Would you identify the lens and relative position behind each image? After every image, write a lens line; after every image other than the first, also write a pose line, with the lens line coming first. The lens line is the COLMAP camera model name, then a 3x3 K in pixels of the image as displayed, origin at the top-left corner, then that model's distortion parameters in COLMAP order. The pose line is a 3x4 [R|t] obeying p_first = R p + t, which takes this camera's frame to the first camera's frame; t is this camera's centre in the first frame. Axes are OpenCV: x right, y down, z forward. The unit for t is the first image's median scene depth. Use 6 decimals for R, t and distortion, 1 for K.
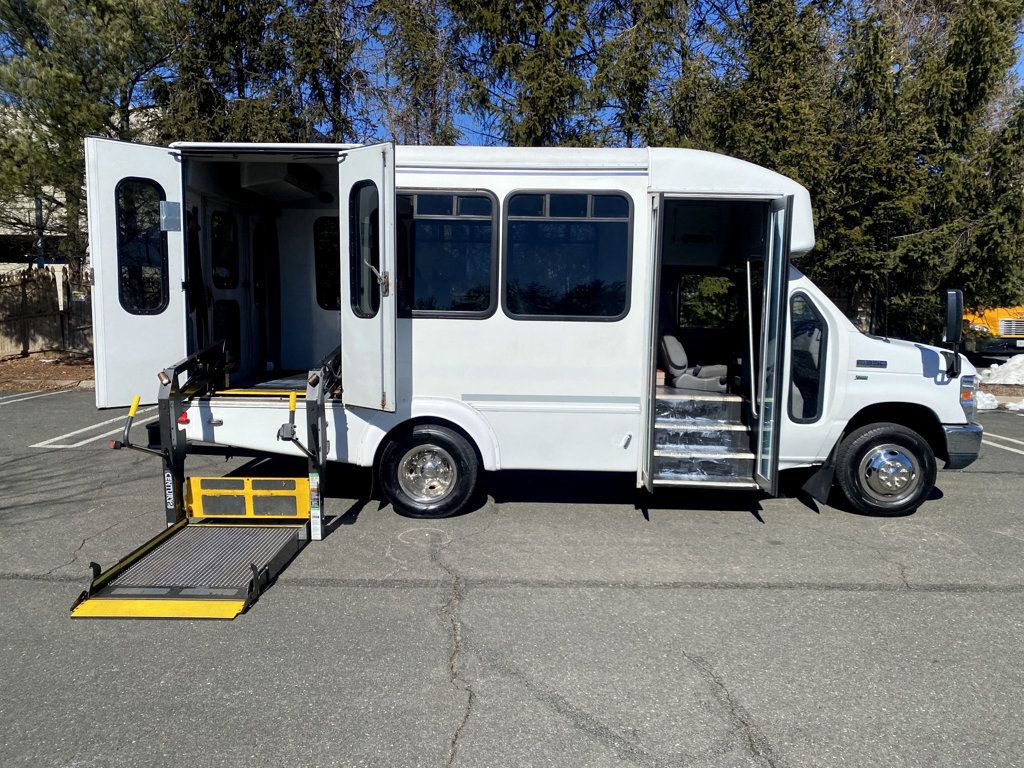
lens RADIAL K [[774.5, 0, 512.3], [0, 774.5, 381.6], [0, 0, 1]] dist [0.037546, -0.041592]
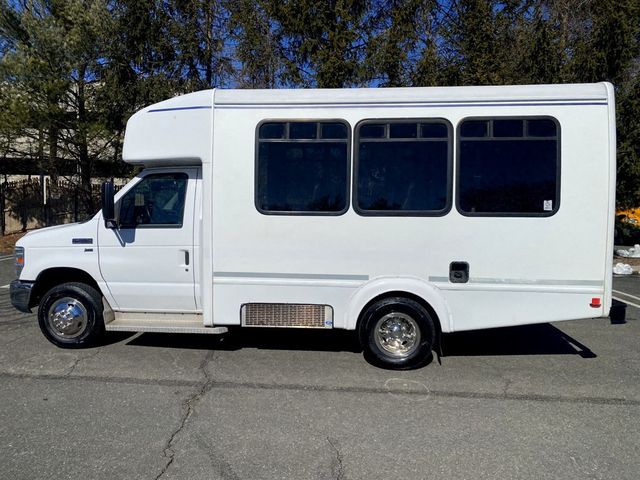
lens RADIAL K [[484.1, 0, 313.9], [0, 484.1, 238.8], [0, 0, 1]] dist [0.037546, -0.041592]
pose [[0.997465, 0.013093, -0.069950, 0.163069], [-0.014730, 0.999628, -0.022933, -0.006757], [0.069623, 0.023905, 0.997287, 0.036701]]
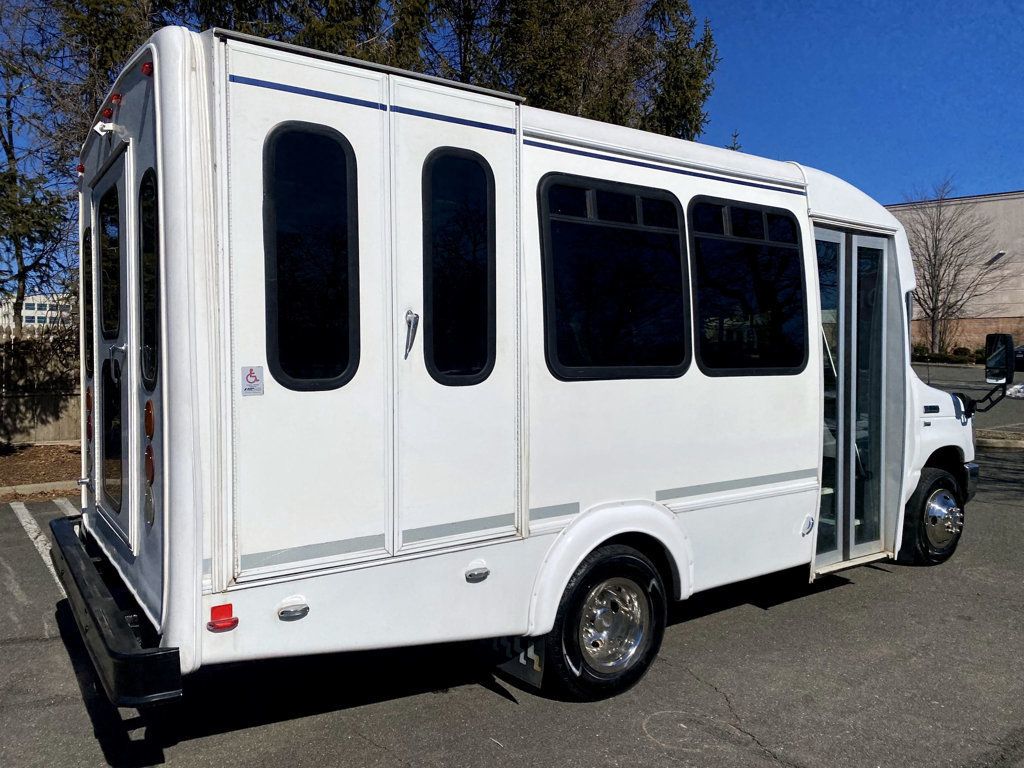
lens RADIAL K [[774.5, 0, 503.5], [0, 774.5, 376.0], [0, 0, 1]] dist [0.037546, -0.041592]
pose [[0.808962, -0.035161, 0.586808, -0.559906], [0.076131, 0.996070, -0.045269, -0.062360], [-0.582910, 0.081295, 0.808460, 0.531702]]
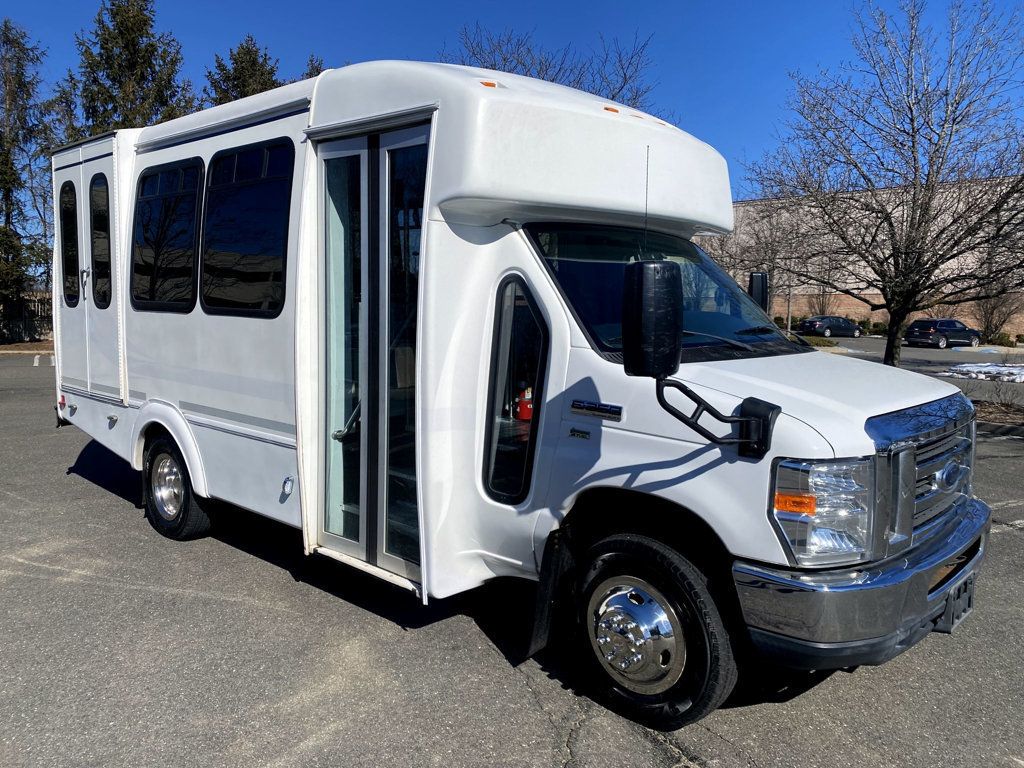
lens RADIAL K [[774.5, 0, 509.9], [0, 774.5, 383.0], [0, 0, 1]] dist [0.037546, -0.041592]
pose [[0.754086, 0.069003, -0.653141, 0.772466], [-0.076469, 0.996926, 0.017035, -0.046246], [0.652309, 0.037099, 0.757045, 0.588603]]
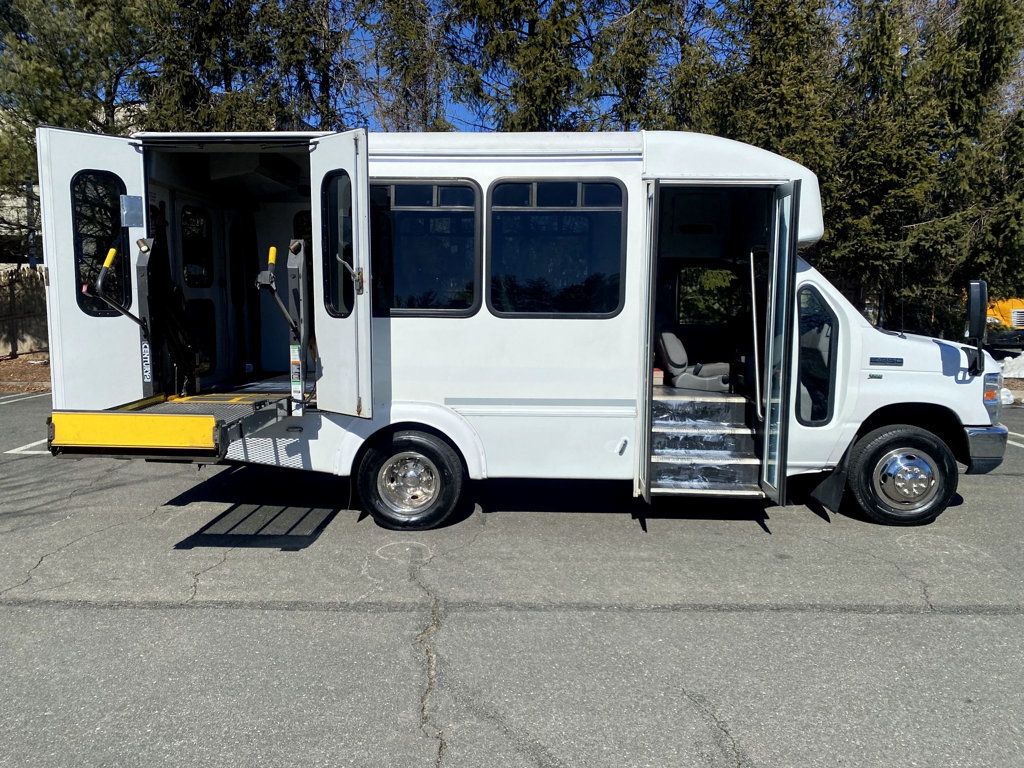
lens RADIAL K [[774.5, 0, 500.8], [0, 774.5, 379.2], [0, 0, 1]] dist [0.037546, -0.041592]
pose [[0.999820, -0.008325, -0.017029, 0.018854], [0.008375, 0.999961, 0.002880, -0.008366], [0.017004, -0.003022, 0.999851, 0.067404]]
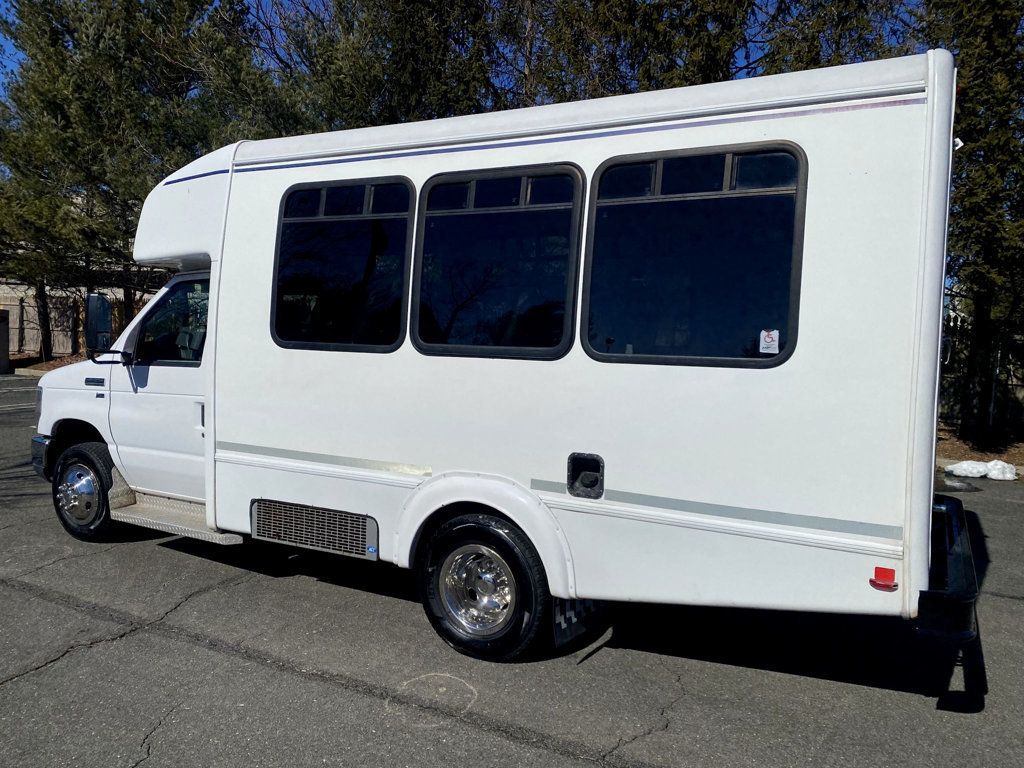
lens RADIAL K [[774.5, 0, 505.5], [0, 774.5, 373.9], [0, 0, 1]] dist [0.037546, -0.041592]
pose [[0.891656, 0.047653, -0.450199, 0.570736], [-0.073573, 0.996478, -0.040240, -0.025557], [0.446696, 0.069003, 0.892021, 0.270998]]
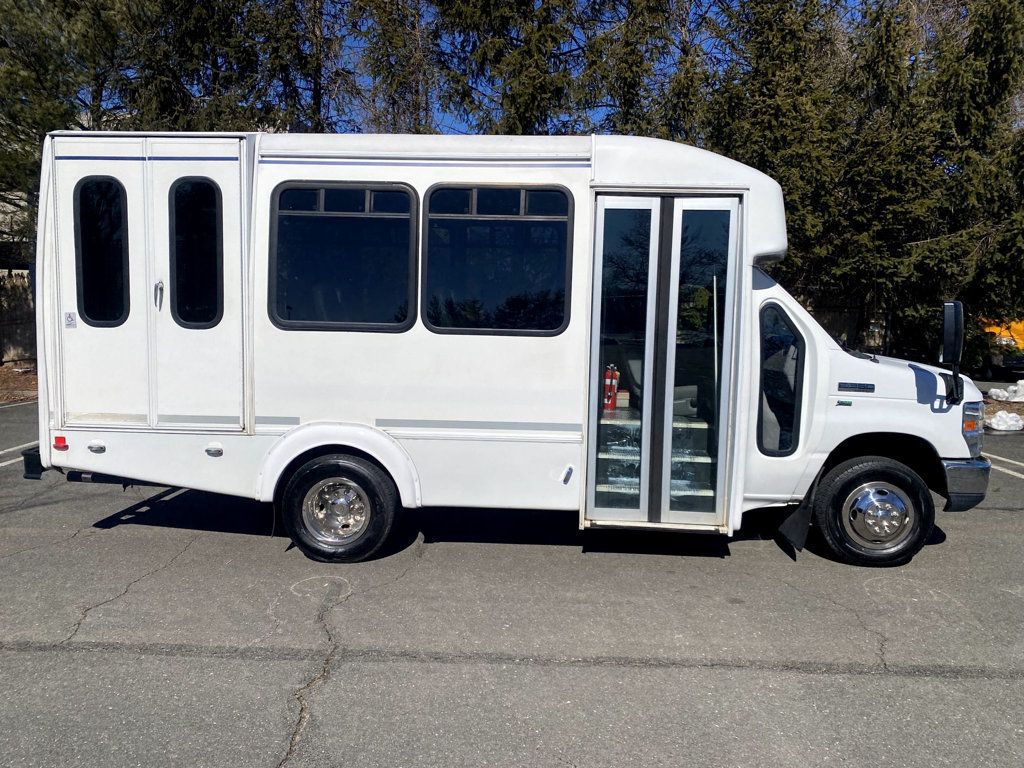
lens RADIAL K [[774.5, 0, 512.9], [0, 774.5, 378.3], [0, 0, 1]] dist [0.037546, -0.041592]
pose [[0.999481, 0.006697, -0.031508, 0.115525], [-0.007190, 0.999853, -0.015575, -0.017127], [0.031399, 0.015794, 0.999382, 0.140297]]
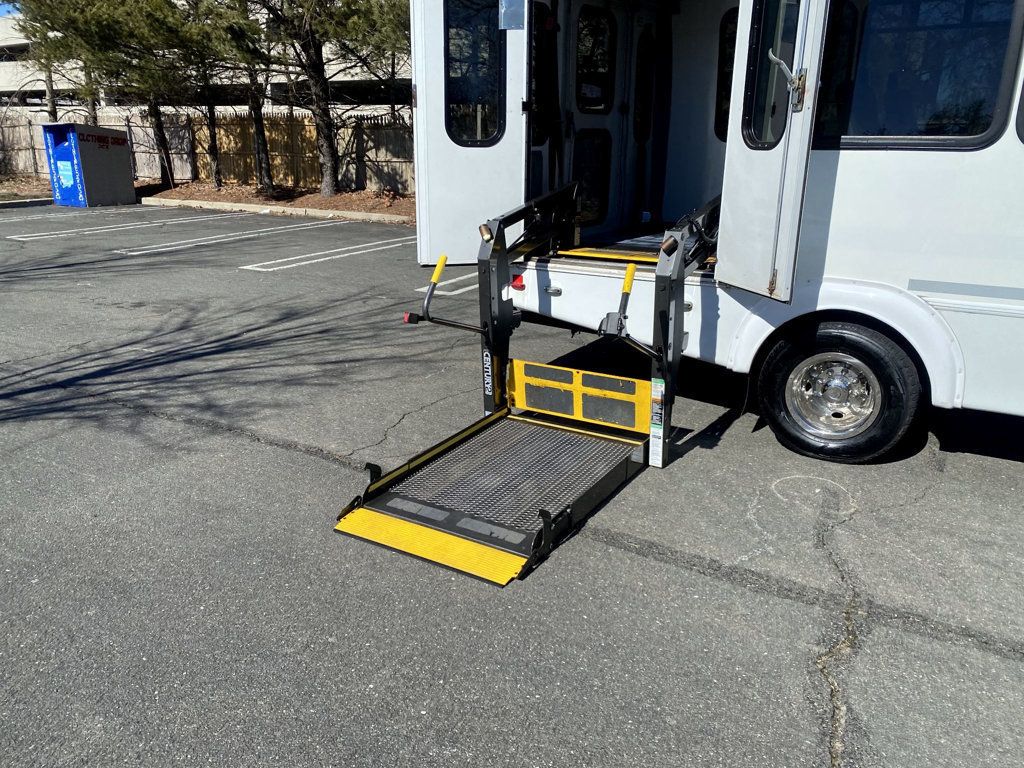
lens RADIAL K [[774.5, 0, 509.5], [0, 774.5, 390.2], [0, 0, 1]] dist [0.037546, -0.041592]
pose [[0.861905, 0.148494, -0.484840, -0.026057], [-0.046904, 0.975408, 0.215360, -0.016182], [0.504896, -0.162878, 0.847673, 0.304898]]
